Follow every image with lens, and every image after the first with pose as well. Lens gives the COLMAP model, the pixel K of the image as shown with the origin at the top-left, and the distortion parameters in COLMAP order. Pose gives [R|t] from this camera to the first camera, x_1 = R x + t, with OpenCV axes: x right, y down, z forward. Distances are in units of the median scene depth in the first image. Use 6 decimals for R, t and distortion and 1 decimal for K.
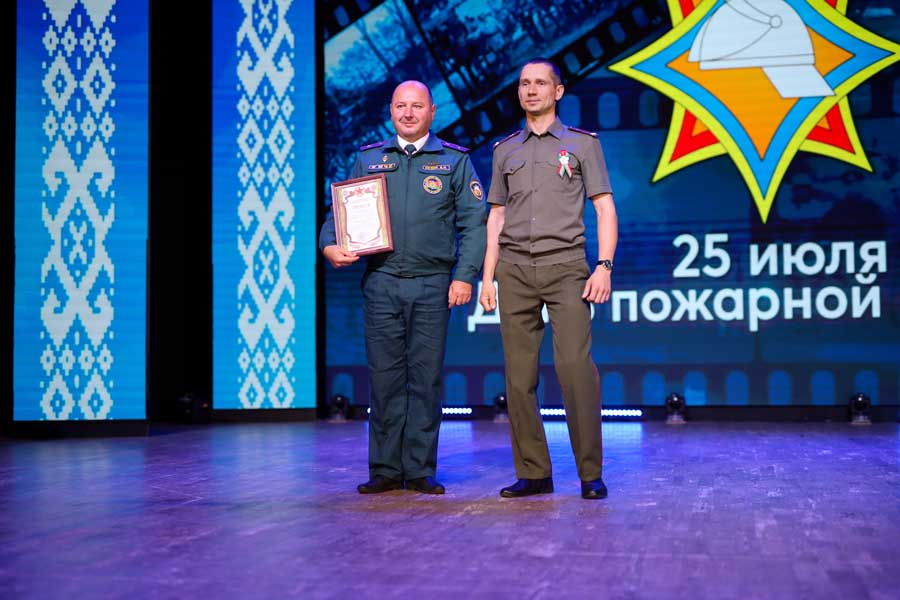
lens RADIAL K [[1245.7, 0, 447.2], [0, 1245.7, 302.7], [0, 0, 1]] dist [-0.004928, 0.049830]
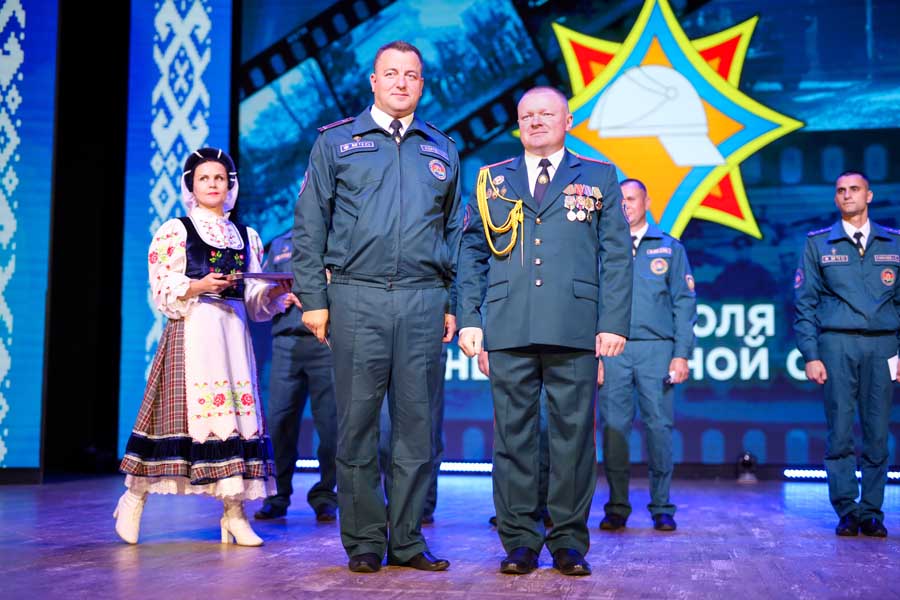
lens RADIAL K [[1245.7, 0, 447.2], [0, 1245.7, 302.7], [0, 0, 1]] dist [-0.004928, 0.049830]
pose [[0.999341, 0.017463, 0.031821, 0.044375], [-0.015987, 0.998810, -0.046067, 0.000641], [-0.032588, 0.045528, 0.998431, -0.025712]]
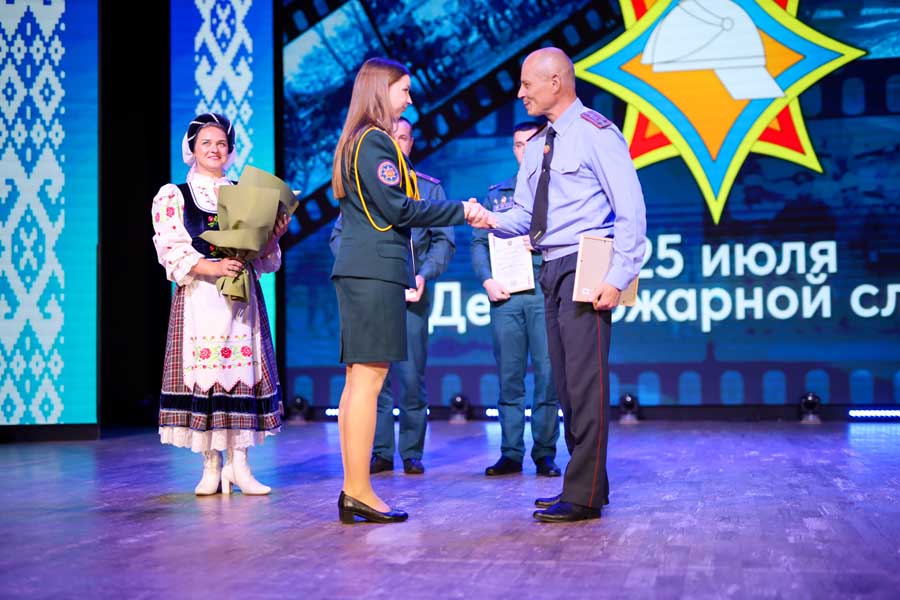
lens RADIAL K [[1245.7, 0, 447.2], [0, 1245.7, 302.7], [0, 0, 1]] dist [-0.004928, 0.049830]
pose [[0.999984, -0.005642, 0.000015, 0.034391], [0.005642, 0.999978, 0.003584, -0.004780], [-0.000035, -0.003584, 0.999994, -0.009460]]
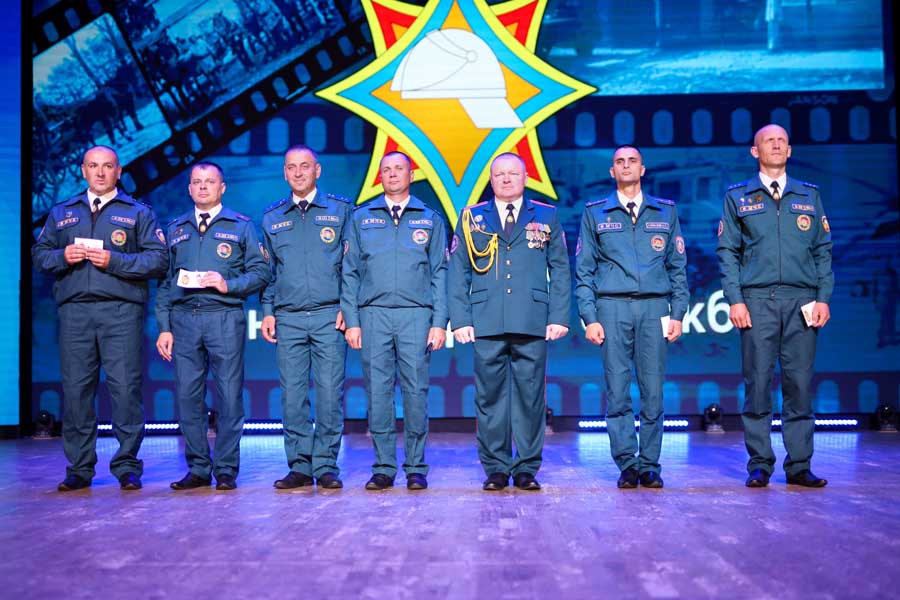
lens RADIAL K [[1243.2, 0, 450.0], [0, 1243.2, 300.0], [0, 0, 1]] dist [-0.002191, 0.024357]
pose [[0.982691, 0.004621, 0.185192, 0.048068], [-0.002844, 0.999947, -0.009863, -0.006597], [-0.185228, 0.009165, 0.982653, -0.038124]]
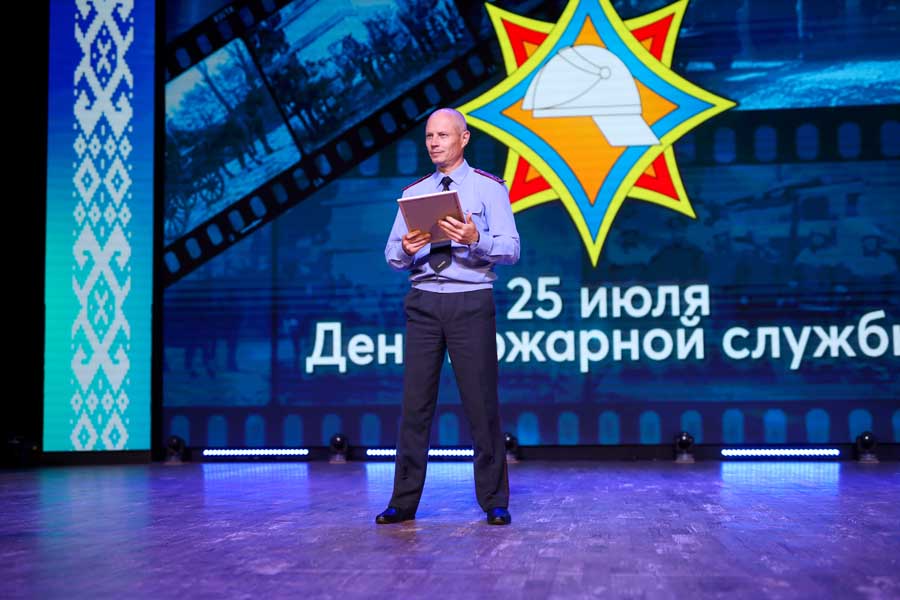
lens RADIAL K [[1245.7, 0, 447.2], [0, 1245.7, 302.7], [0, 0, 1]] dist [-0.004928, 0.049830]
pose [[0.995689, 0.005844, 0.092566, 0.036995], [-0.002202, 0.999221, -0.039400, 0.006167], [-0.092724, 0.039026, 0.994927, -0.010370]]
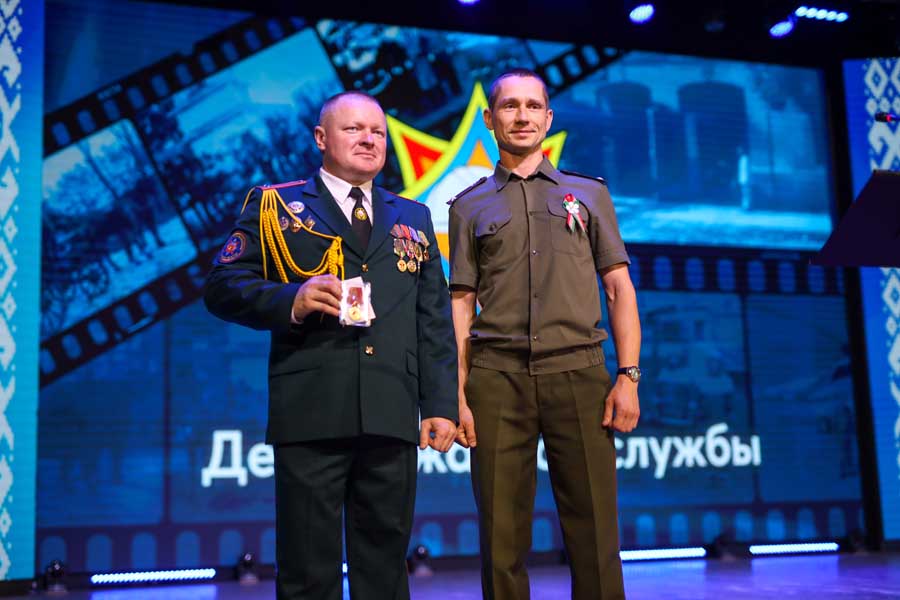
lens RADIAL K [[1266.0, 0, 446.8], [0, 1266.0, 302.2], [0, 0, 1]] dist [-0.009561, 0.061067]
pose [[0.845886, 0.065211, 0.529362, -0.339855], [0.001382, 0.992226, -0.124439, 0.005016], [-0.533361, 0.105993, 0.839221, 0.100570]]
